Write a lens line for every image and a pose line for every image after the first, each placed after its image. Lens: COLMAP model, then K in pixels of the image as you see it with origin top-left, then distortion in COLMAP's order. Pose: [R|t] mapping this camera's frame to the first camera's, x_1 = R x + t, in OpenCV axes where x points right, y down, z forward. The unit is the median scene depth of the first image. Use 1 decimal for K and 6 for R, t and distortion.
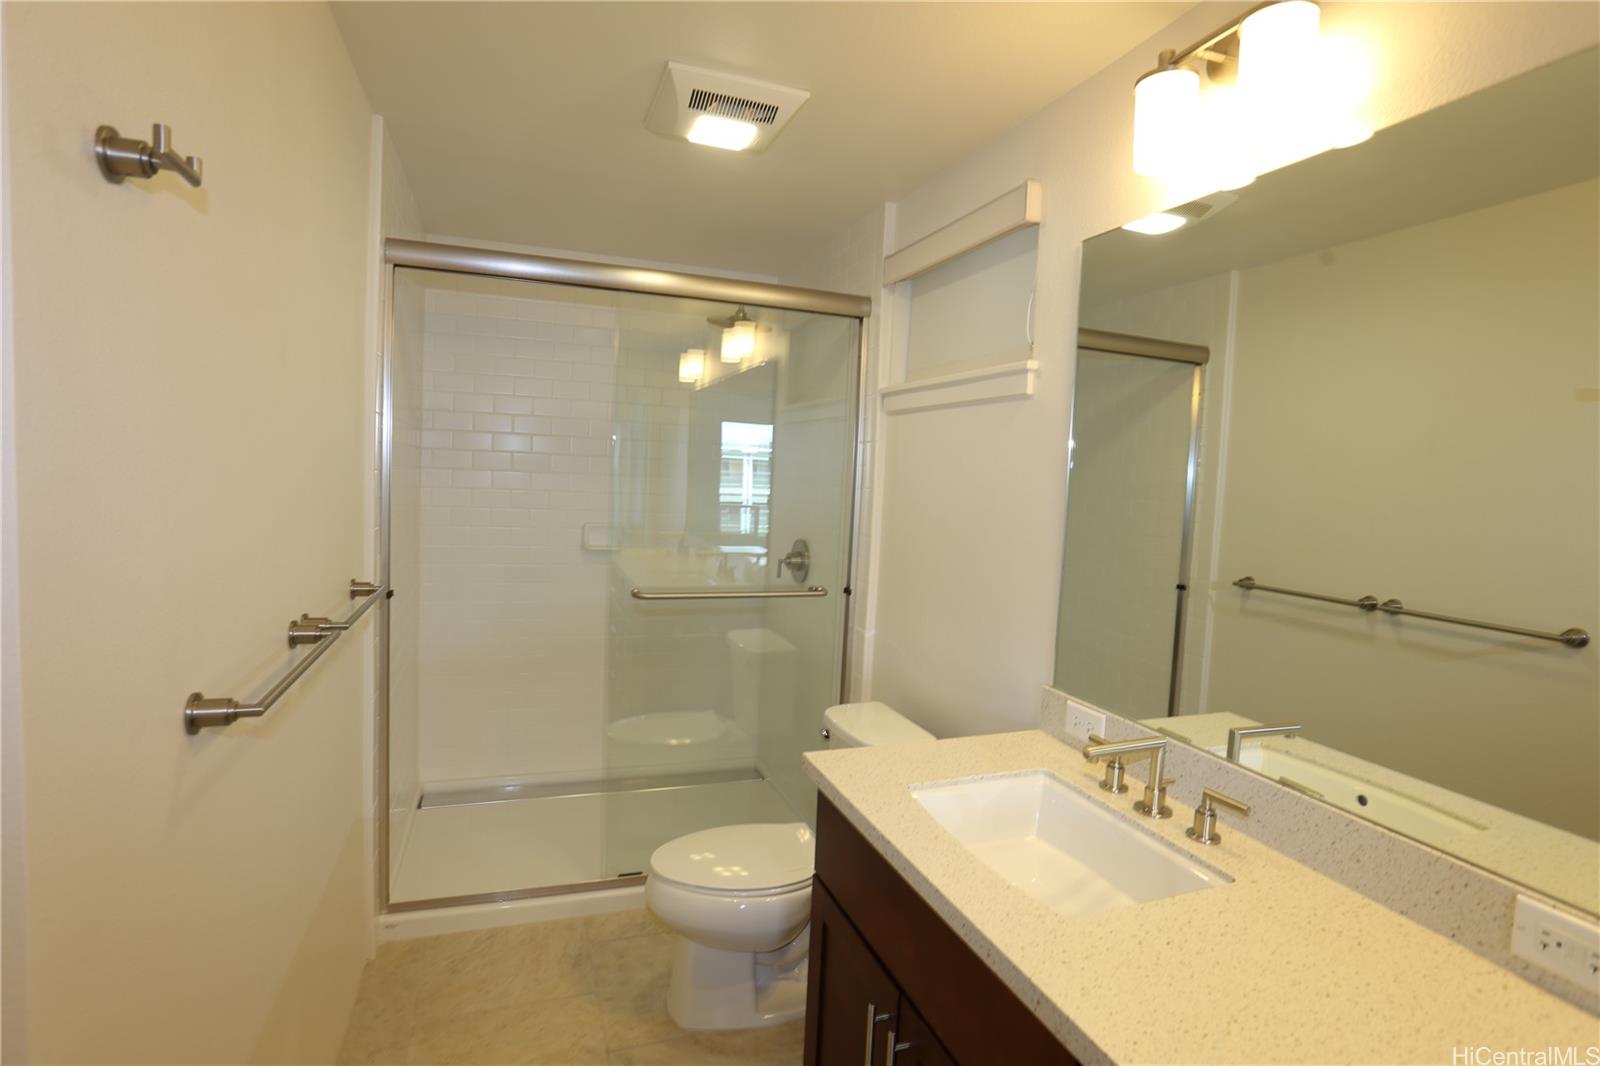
lens RADIAL K [[772.0, 0, 794.0], [0, 772.0, 519.7], [0, 0, 1]] dist [-0.059588, 0.017013]
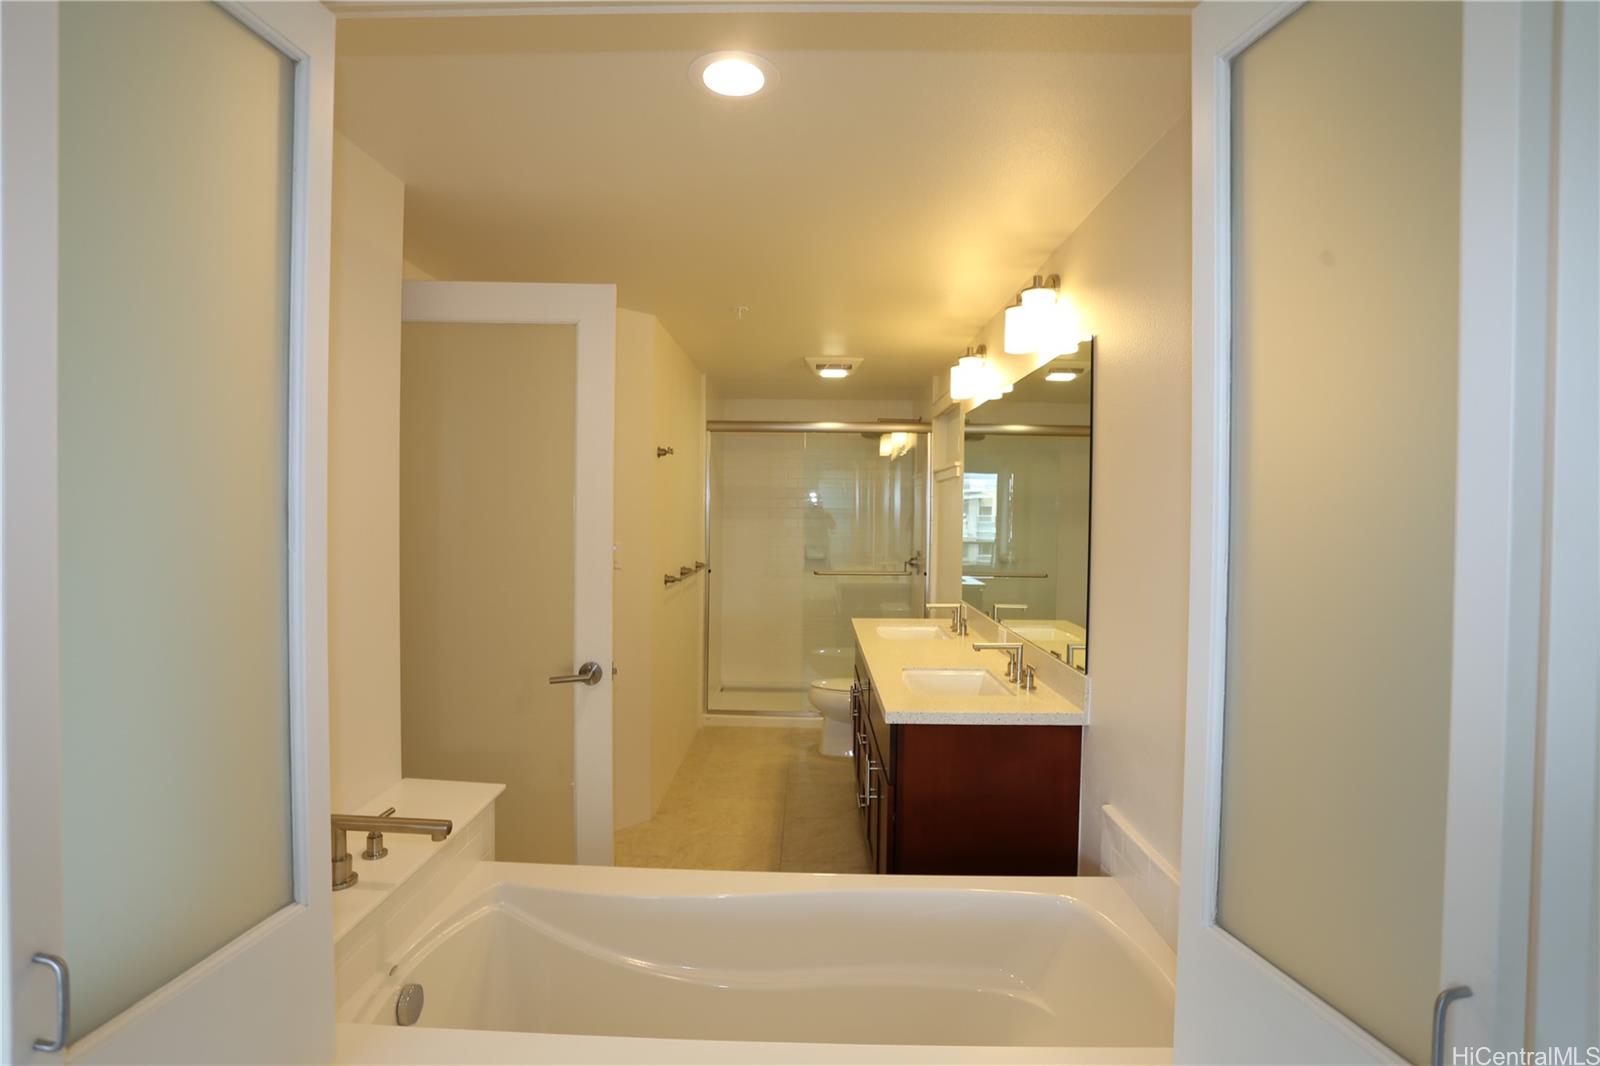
lens RADIAL K [[772.0, 0, 788.0], [0, 772.0, 520.7], [0, 0, 1]] dist [-0.059588, 0.017013]
pose [[0.929092, -0.028047, -0.368784, 0.554144], [0.006927, 0.998265, -0.058471, 0.083668], [0.369784, 0.051770, 0.927674, -1.086717]]
